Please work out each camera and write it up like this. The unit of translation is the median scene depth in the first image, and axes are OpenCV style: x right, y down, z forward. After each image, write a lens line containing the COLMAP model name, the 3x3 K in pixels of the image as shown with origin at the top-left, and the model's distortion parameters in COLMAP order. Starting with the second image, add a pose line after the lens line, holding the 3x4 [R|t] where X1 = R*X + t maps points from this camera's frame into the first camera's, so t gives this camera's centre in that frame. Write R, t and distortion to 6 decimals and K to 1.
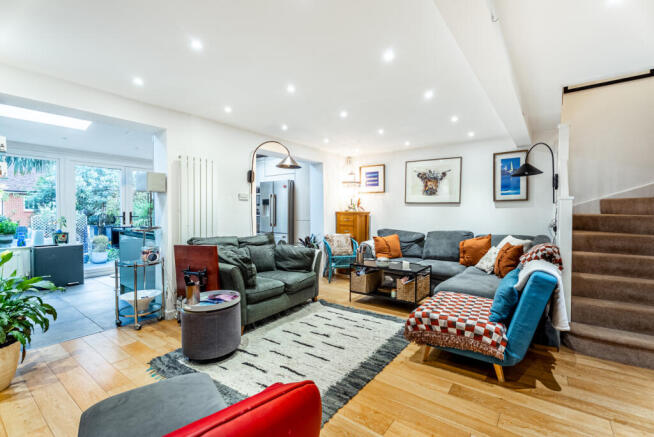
lens RADIAL K [[295.8, 0, 331.5], [0, 295.8, 218.1], [0, 0, 1]] dist [-0.004722, 0.001322]
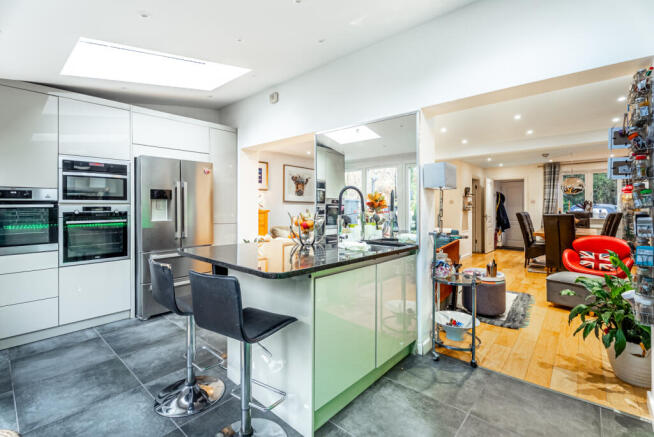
lens RADIAL K [[295.8, 0, 331.4], [0, 295.8, 213.4], [0, 0, 1]] dist [-0.004722, 0.001322]
pose [[0.070465, -0.023852, 0.997229, -1.070354], [0.017714, 0.999586, 0.022656, -0.035175], [-0.997357, 0.016068, 0.070858, 0.937195]]
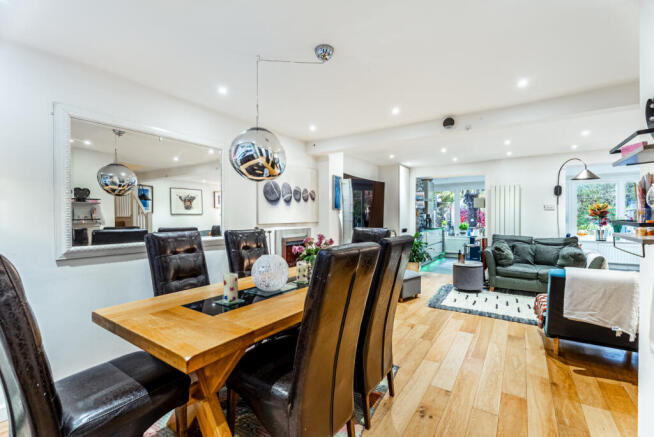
lens RADIAL K [[295.8, 0, 326.0], [0, 295.8, 218.4], [0, 0, 1]] dist [-0.004722, 0.001322]
pose [[0.060558, 0.004510, -0.998155, 0.916841], [-0.014049, 0.999895, 0.003665, -0.014523], [0.998066, 0.013801, 0.060615, -0.044819]]
